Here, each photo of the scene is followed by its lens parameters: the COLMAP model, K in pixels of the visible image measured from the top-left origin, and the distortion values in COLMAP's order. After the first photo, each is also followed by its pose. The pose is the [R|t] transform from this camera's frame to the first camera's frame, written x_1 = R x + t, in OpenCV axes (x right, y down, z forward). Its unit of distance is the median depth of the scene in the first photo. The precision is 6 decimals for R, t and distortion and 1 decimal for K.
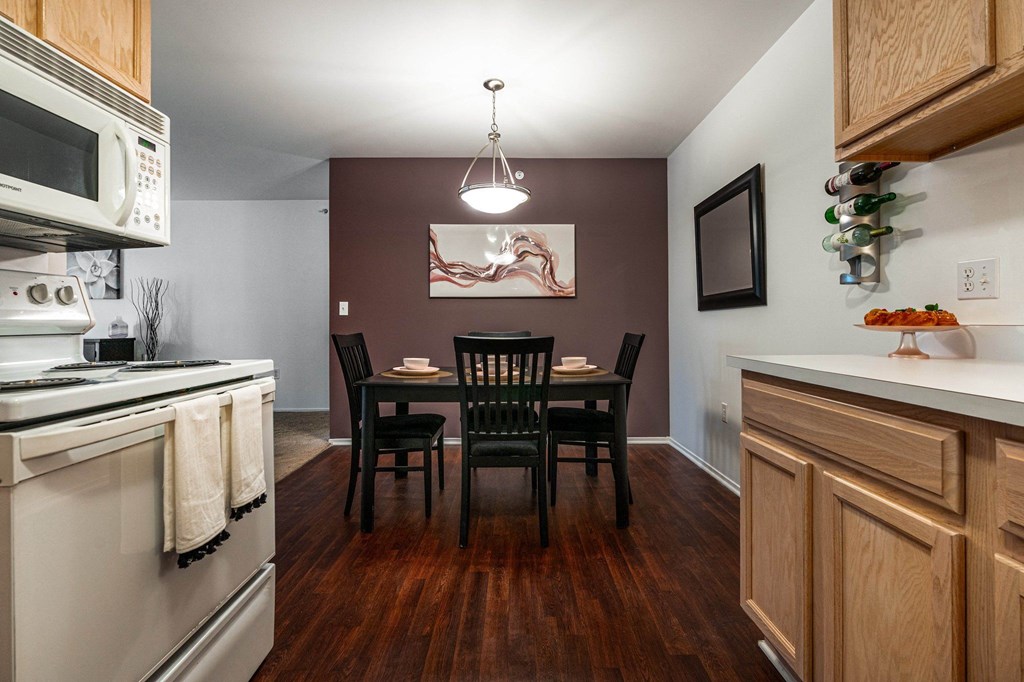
lens RADIAL K [[471.7, 0, 534.9], [0, 471.7, 321.5], [0, 0, 1]] dist [-0.010030, 0.003632]
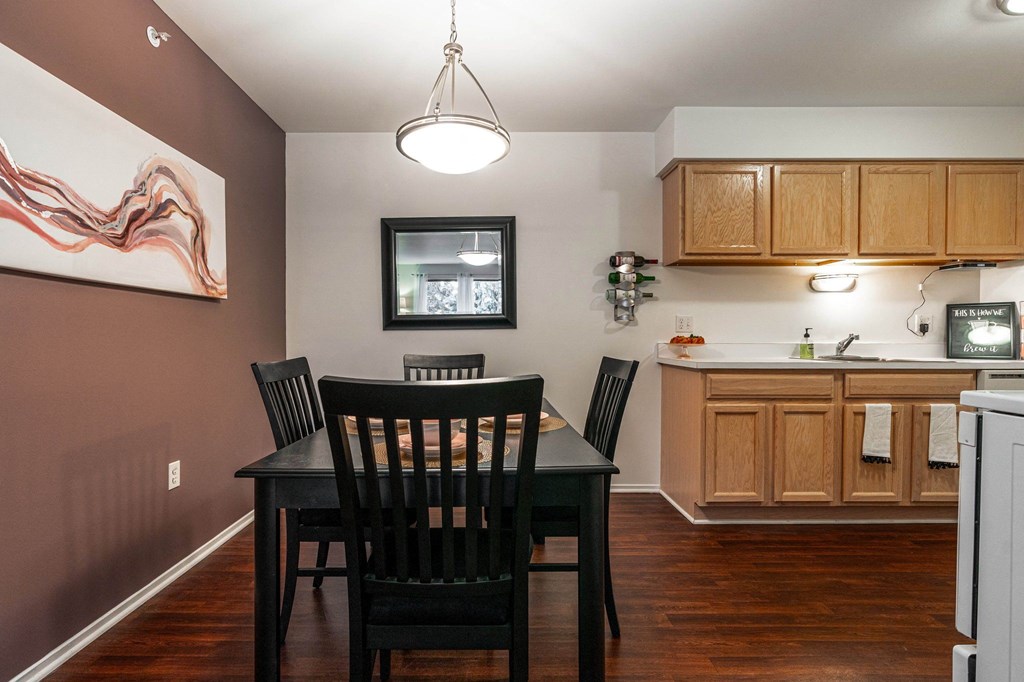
lens RADIAL K [[471.7, 0, 495.9], [0, 471.7, 346.2], [0, 0, 1]] dist [-0.010030, 0.003632]
pose [[0.041506, -0.011336, 0.999074, -1.076443], [-0.001990, 0.999933, 0.011428, -0.001887], [-0.999136, -0.002463, 0.041481, 1.360721]]
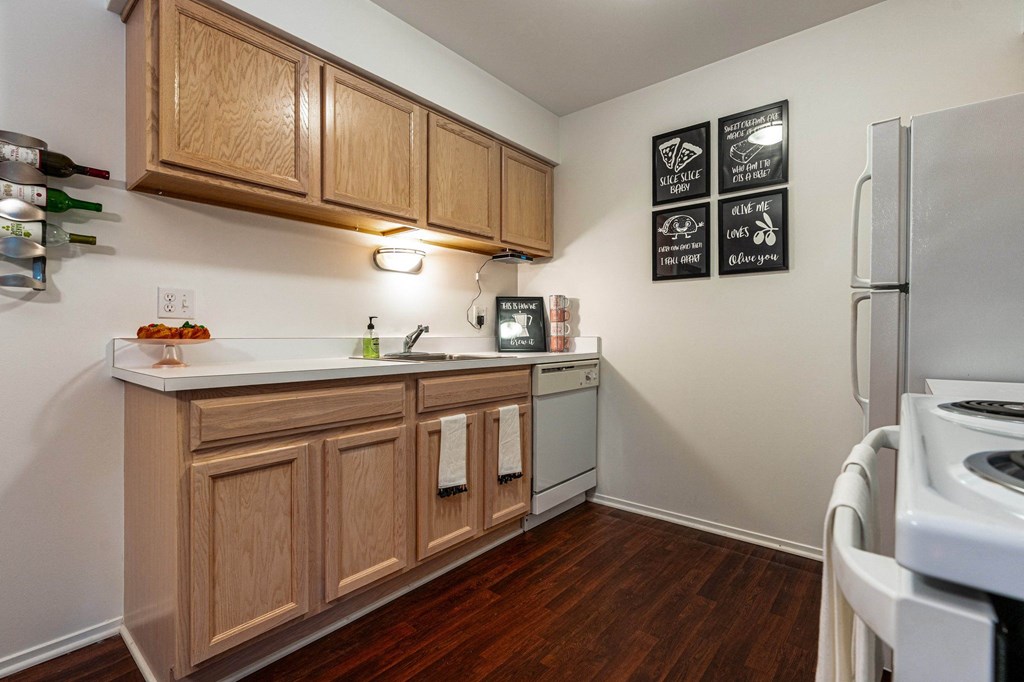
lens RADIAL K [[471.7, 0, 509.4], [0, 471.7, 332.1], [0, 0, 1]] dist [-0.010030, 0.003632]
pose [[-0.735124, 0.008873, 0.677875, -0.450721], [0.003440, 0.999950, -0.009359, 0.003871], [-0.677924, -0.004548, -0.735118, 0.978927]]
